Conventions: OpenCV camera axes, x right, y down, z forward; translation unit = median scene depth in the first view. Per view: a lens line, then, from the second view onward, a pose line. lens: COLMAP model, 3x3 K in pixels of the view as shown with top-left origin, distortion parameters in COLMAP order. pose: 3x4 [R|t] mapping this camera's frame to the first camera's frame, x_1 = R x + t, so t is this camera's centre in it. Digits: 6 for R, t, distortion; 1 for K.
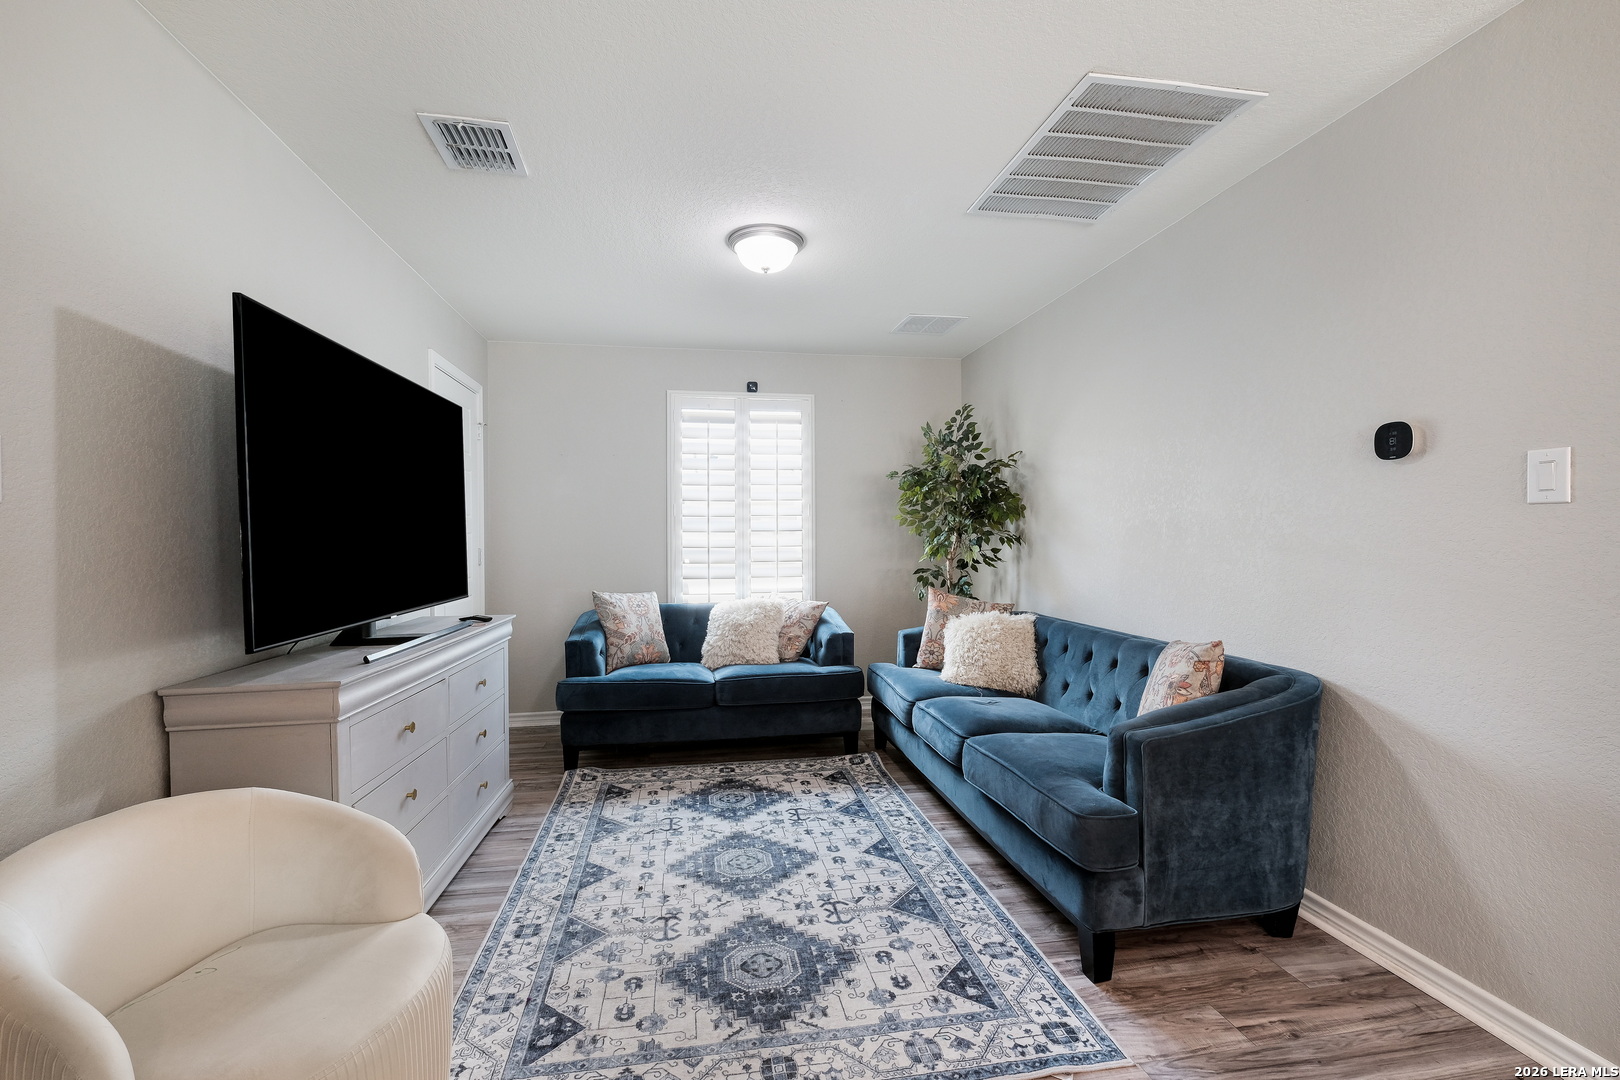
lens RADIAL K [[711.8, 0, 814.0], [0, 711.8, 554.3], [0, 0, 1]] dist [0.001447, 0.000030]
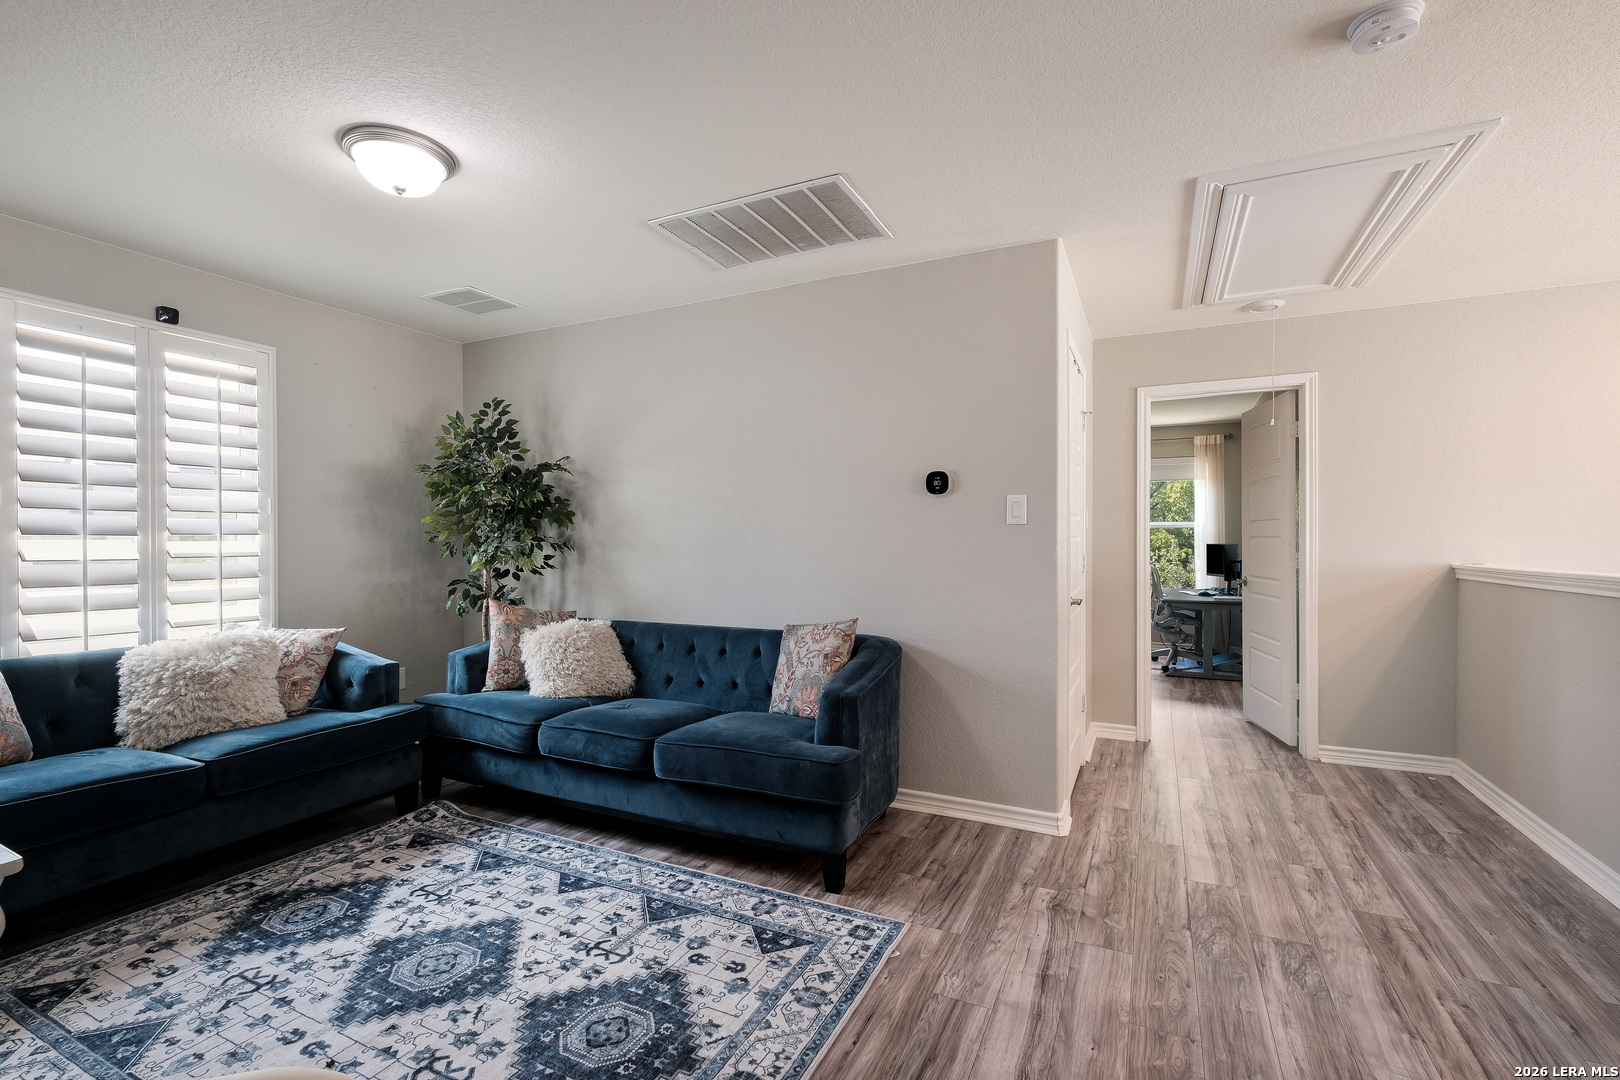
lens RADIAL K [[711.0, 0, 829.7], [0, 711.0, 562.0], [0, 0, 1]] dist [0.002856, 0.000058]
pose [[0.575169, -0.019026, 0.817814, -0.412701], [0.020599, 0.999749, 0.008771, 0.000220], [-0.817775, 0.011801, 0.575416, 0.180324]]
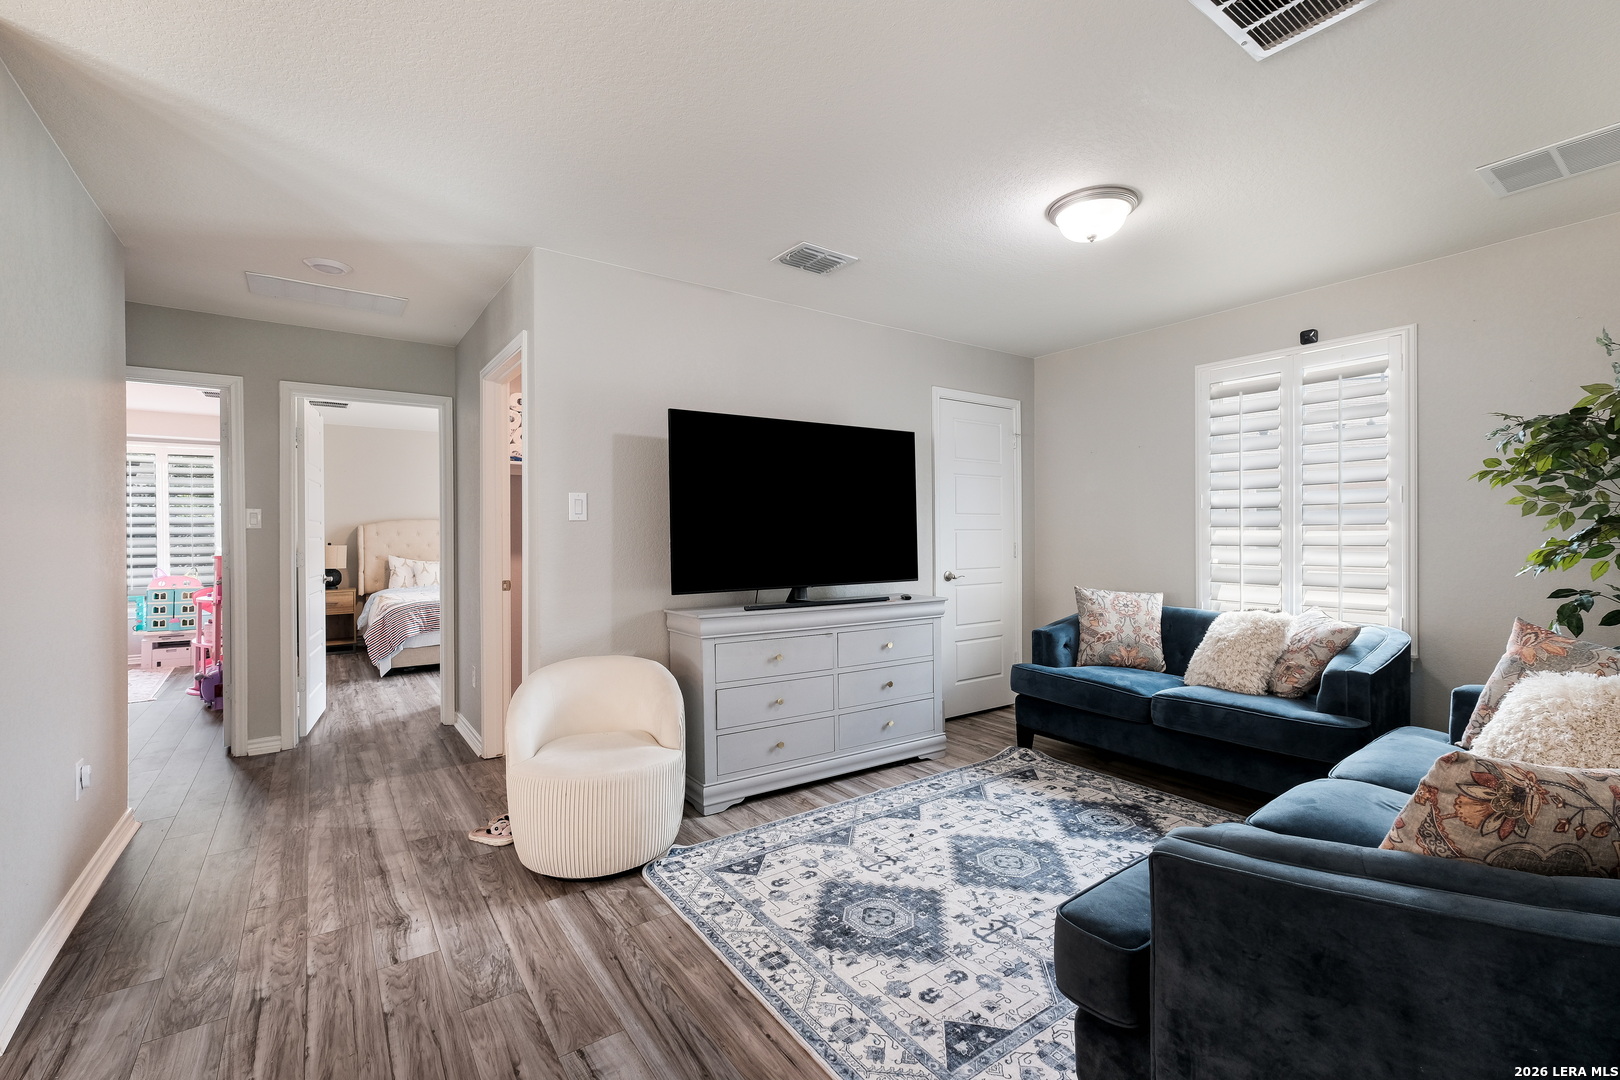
lens RADIAL K [[716.8, 0, 802.2], [0, 716.8, 551.5], [0, 0, 1]] dist [0.016924, -0.000078]
pose [[0.411439, 0.024805, -0.911100, 0.597716], [-0.021362, 0.999617, 0.017568, -0.010126], [0.911187, 0.012234, 0.411811, 0.277983]]
